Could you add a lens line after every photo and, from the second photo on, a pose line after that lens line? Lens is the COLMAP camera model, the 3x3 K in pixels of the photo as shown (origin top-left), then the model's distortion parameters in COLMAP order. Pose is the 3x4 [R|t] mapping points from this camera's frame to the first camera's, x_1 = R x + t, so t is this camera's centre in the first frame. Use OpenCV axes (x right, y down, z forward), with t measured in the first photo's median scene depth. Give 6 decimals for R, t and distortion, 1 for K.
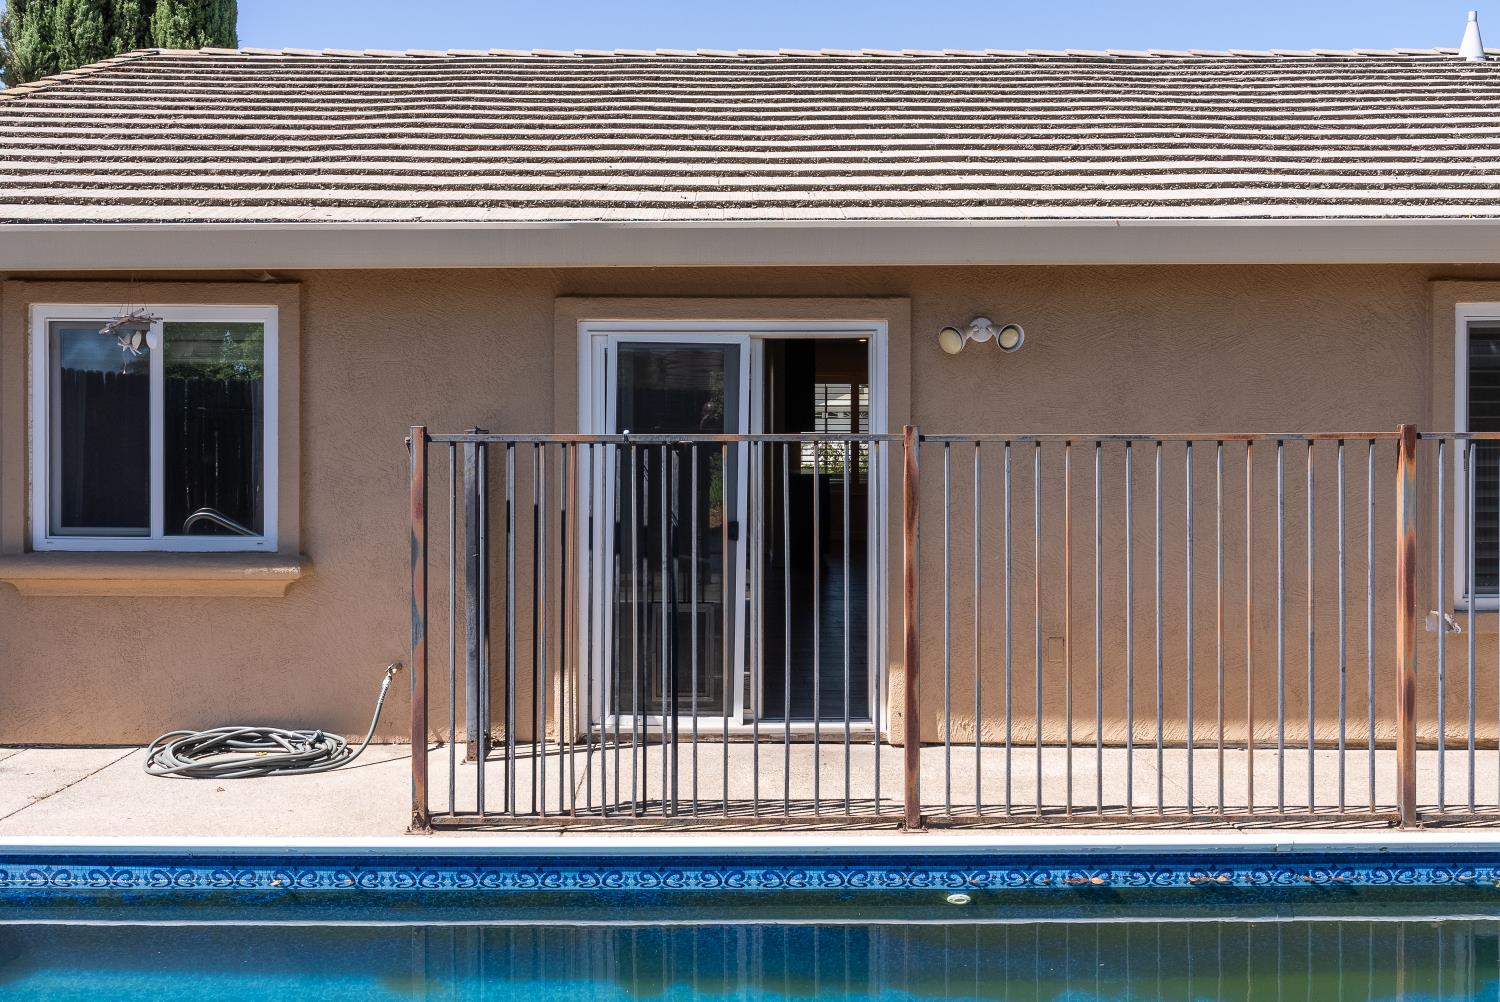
lens RADIAL K [[1332.2, 0, 750.1], [0, 1332.2, 489.9], [0, 0, 1]] dist [0.036264, -0.004537]
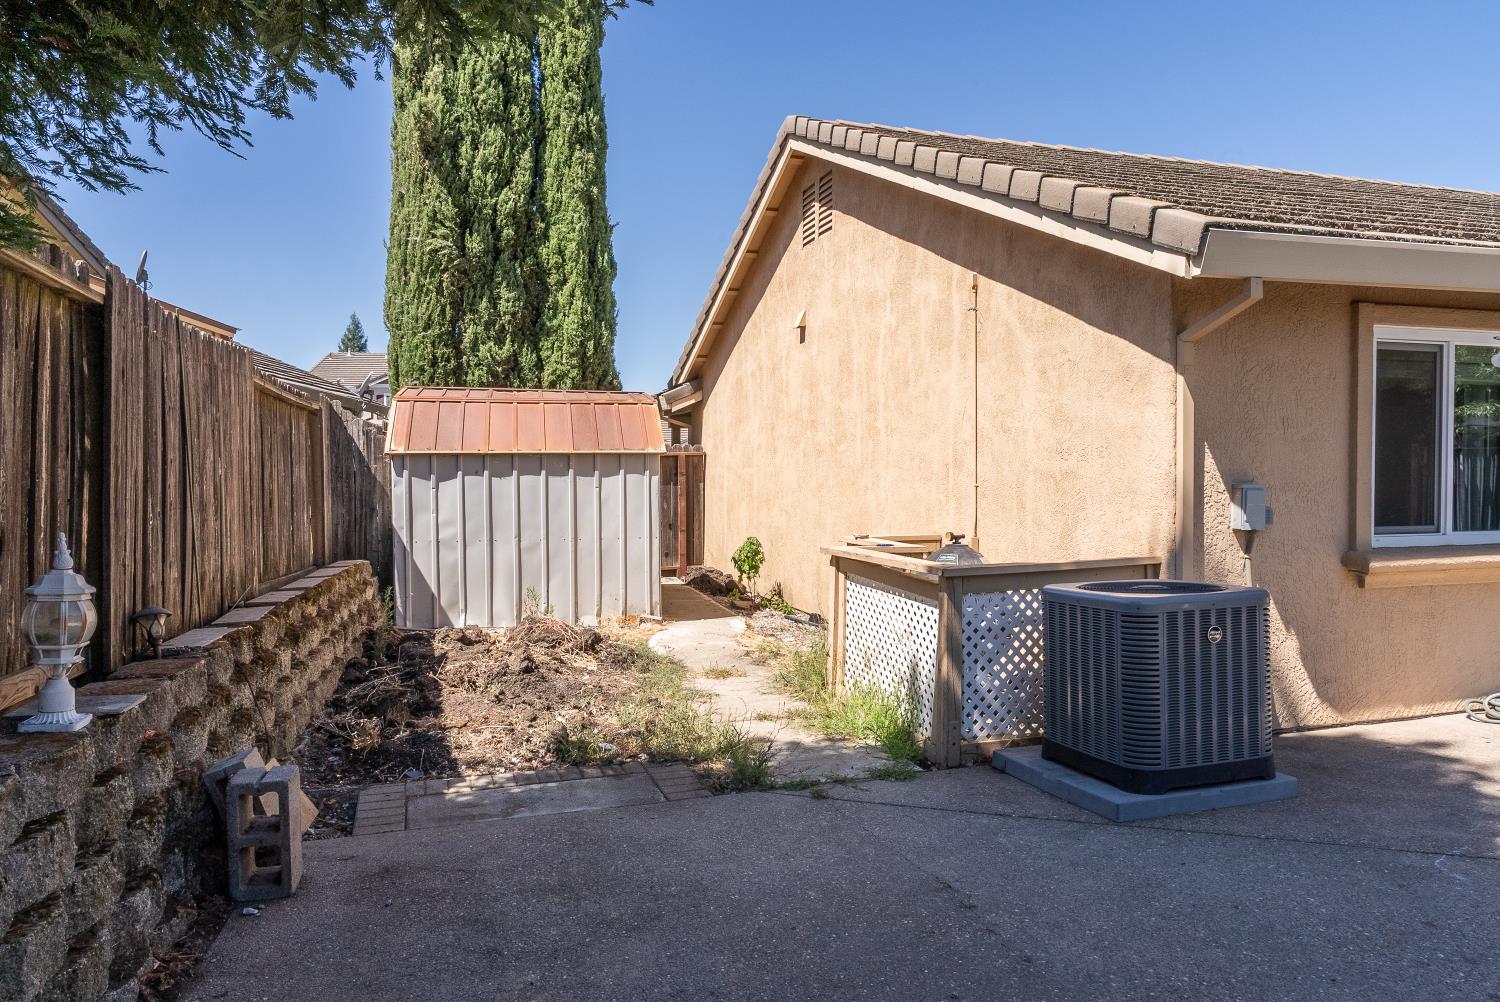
lens RADIAL K [[1027.0, 0, 753.2], [0, 1027.0, 508.9], [0, 0, 1]] dist [0.057985, 0.002373]
pose [[0.951491, -0.016486, 0.307236, -1.197279], [0.020787, 0.999726, -0.010733, 0.011386], [-0.306975, 0.016599, 0.951573, 0.304815]]
